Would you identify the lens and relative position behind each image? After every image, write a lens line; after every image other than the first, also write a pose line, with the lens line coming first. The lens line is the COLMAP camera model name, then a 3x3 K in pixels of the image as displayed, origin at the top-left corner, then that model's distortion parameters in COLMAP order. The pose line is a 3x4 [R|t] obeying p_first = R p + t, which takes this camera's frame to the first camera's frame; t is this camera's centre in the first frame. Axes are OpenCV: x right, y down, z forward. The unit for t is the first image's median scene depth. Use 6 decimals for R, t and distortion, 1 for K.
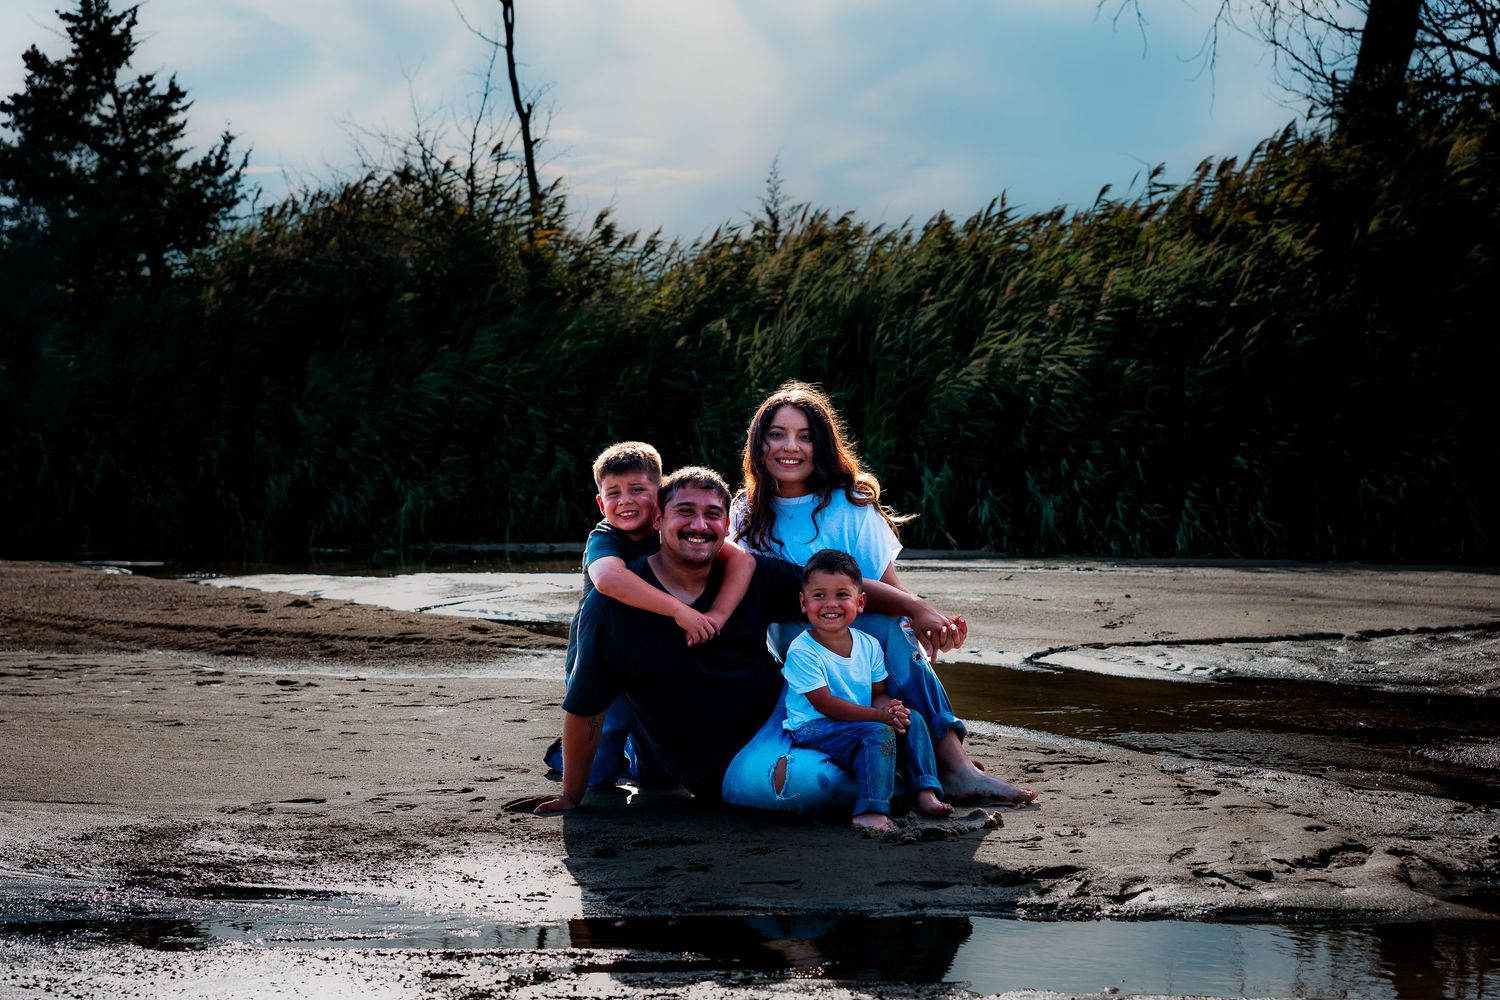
lens RADIAL K [[2689.6, 0, 751.2], [0, 2689.6, 513.6], [0, 0, 1]] dist [0.112081, 0.000000]
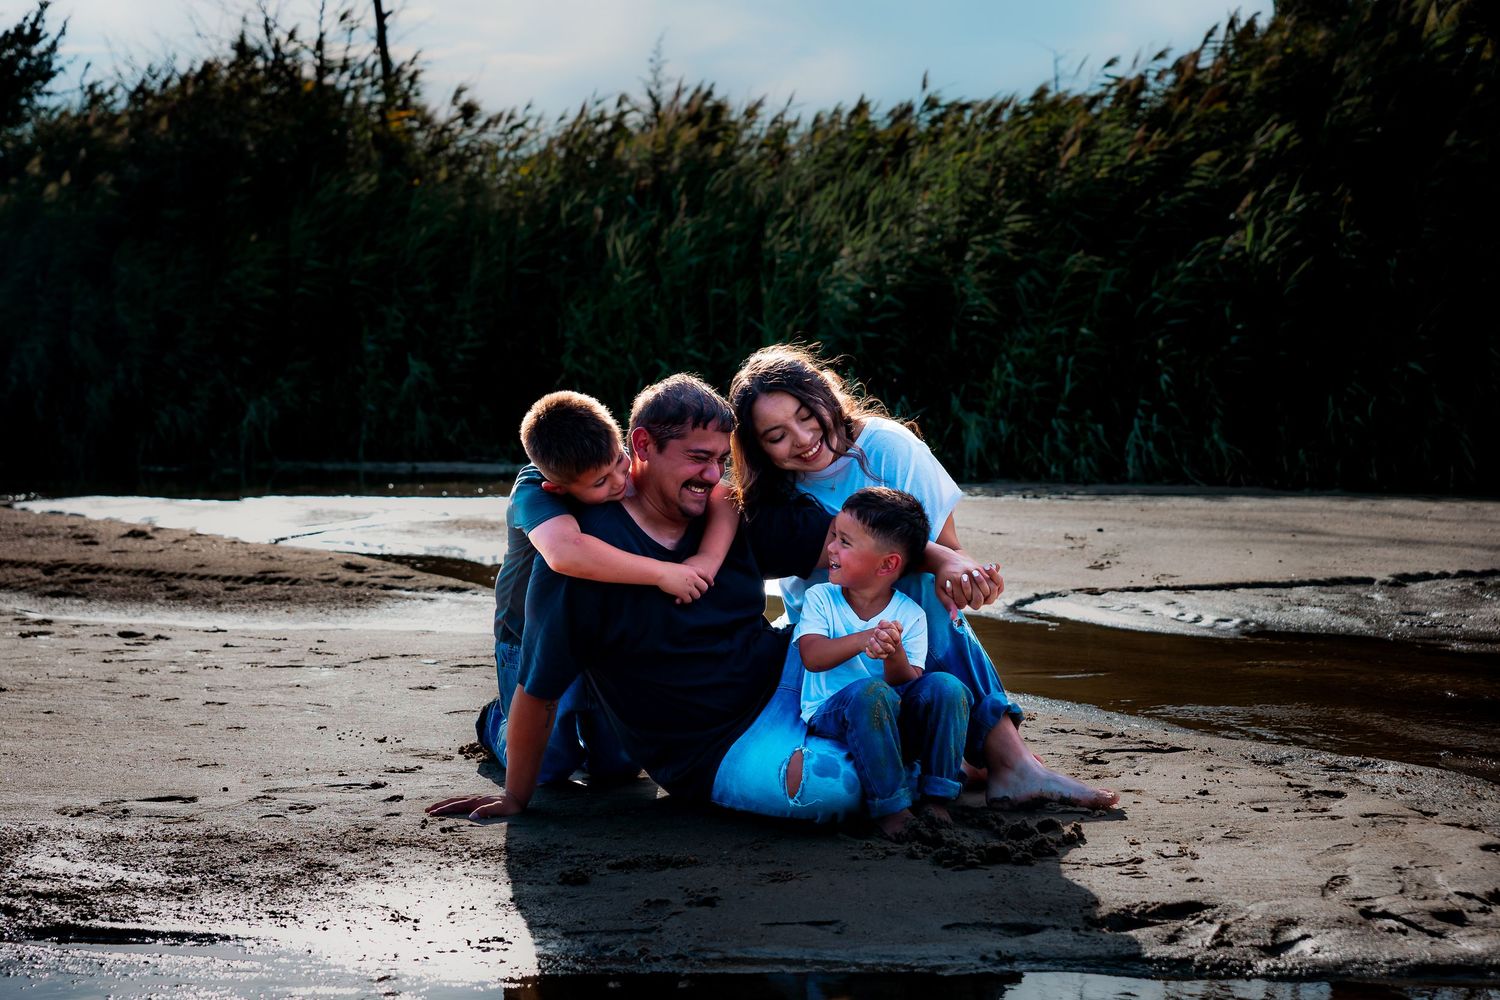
lens RADIAL K [[2895.0, 0, 748.6], [0, 2895.0, 485.5], [0, 0, 1]] dist [0.039567, 0.000000]
pose [[0.998742, 0.006779, 0.049688, -0.032116], [-0.007738, 0.999787, 0.019129, -0.001087], [-0.049548, -0.019490, 0.998582, 0.124920]]
